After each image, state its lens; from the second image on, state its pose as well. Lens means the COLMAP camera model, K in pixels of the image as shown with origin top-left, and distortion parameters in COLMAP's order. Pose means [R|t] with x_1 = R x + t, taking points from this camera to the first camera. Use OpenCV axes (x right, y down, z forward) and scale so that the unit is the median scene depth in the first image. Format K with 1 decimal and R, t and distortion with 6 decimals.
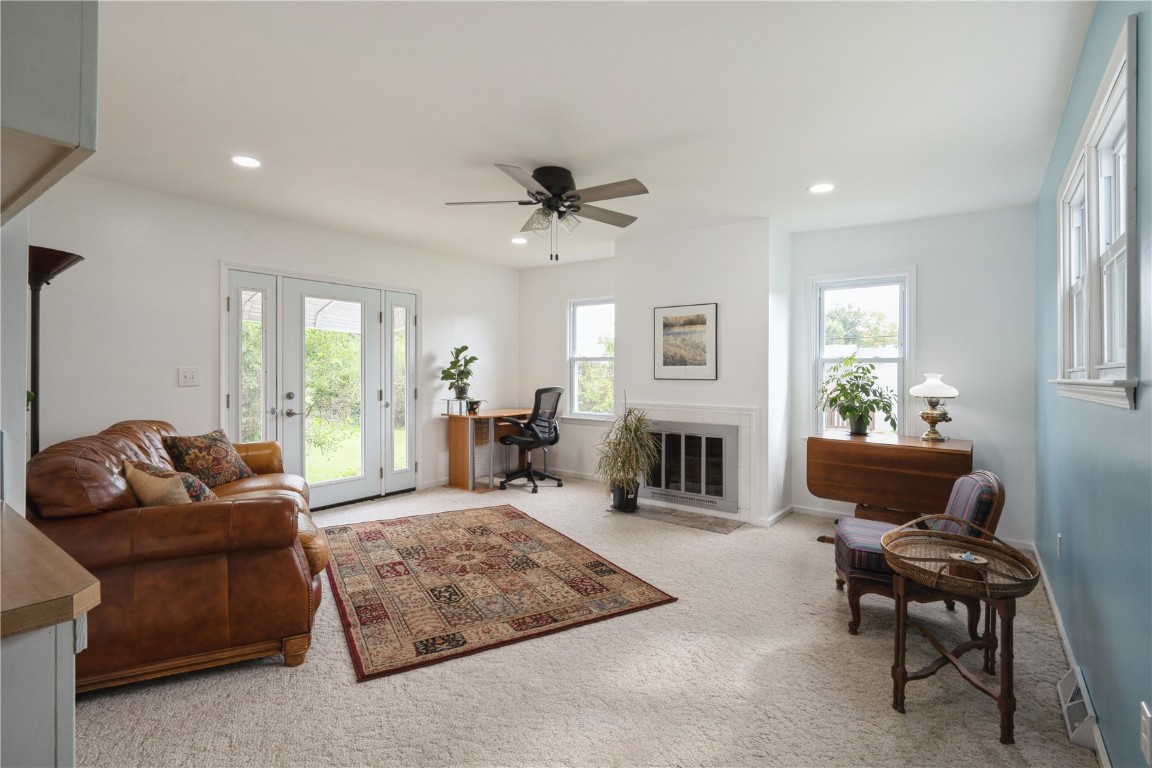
lens RADIAL K [[549.5, 0, 576.5], [0, 549.5, 365.4], [0, 0, 1]] dist [0.003897, 0.000462]
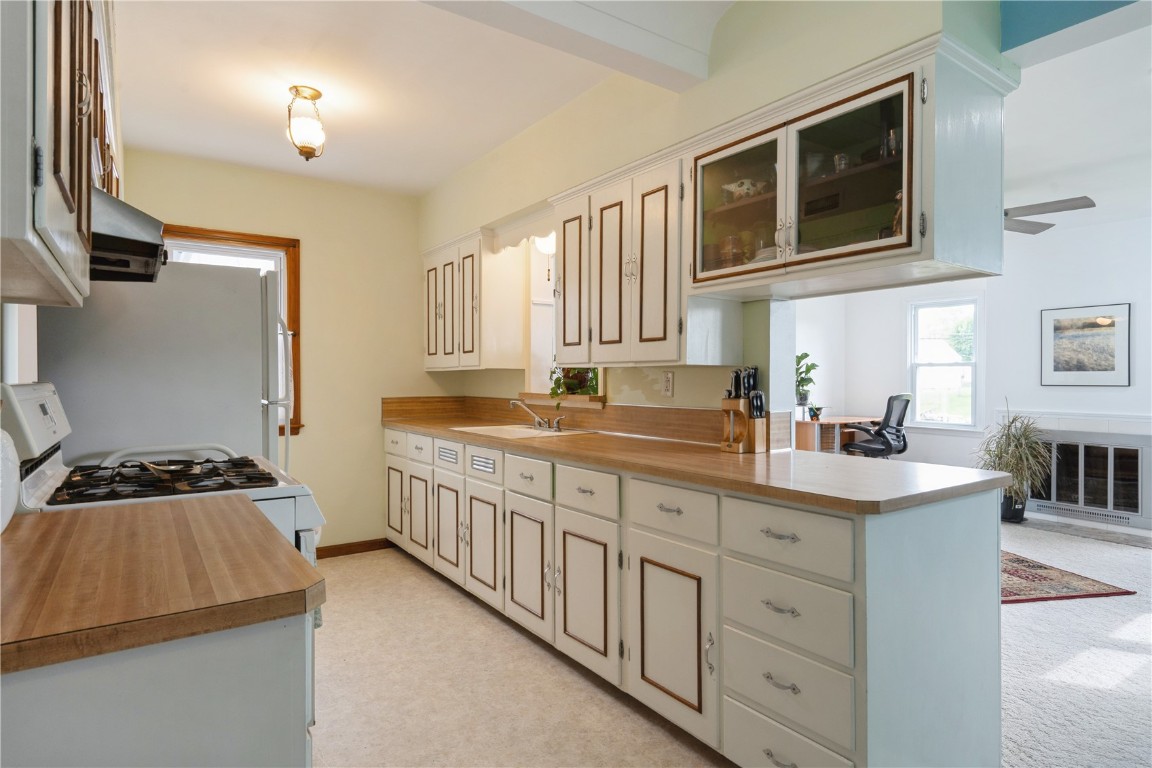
lens RADIAL K [[639.5, 0, 573.3], [0, 639.5, 383.7], [0, 0, 1]] dist [0.004754, 0.000144]
pose [[0.943473, -0.001213, -0.331448, -0.256362], [0.007948, 0.999789, 0.018964, -0.005756], [0.331355, -0.020526, 0.943283, -0.309532]]
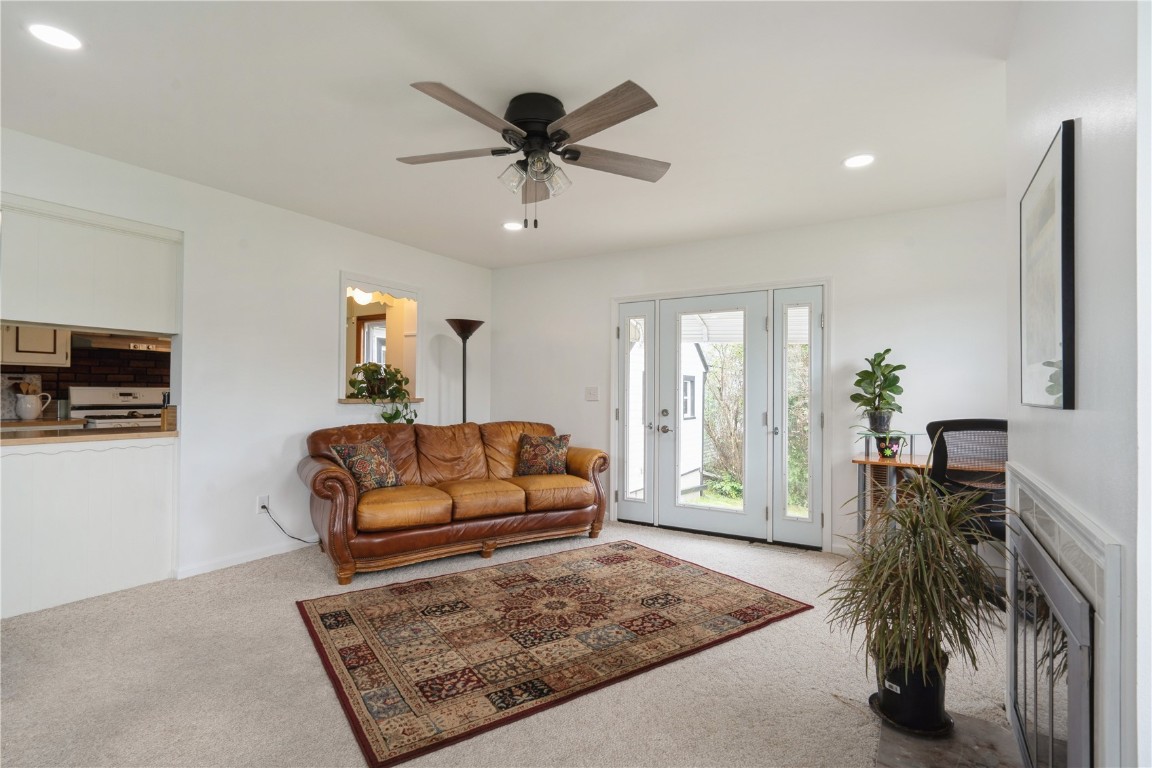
lens RADIAL K [[549.5, 0, 577.1], [0, 549.5, 389.7], [0, 0, 1]] dist [0.003897, 0.000462]
pose [[0.087635, -0.004395, -0.996143, 0.471683], [0.002963, 0.999987, -0.004151, 0.014601], [0.996148, -0.002587, 0.087647, 0.697748]]
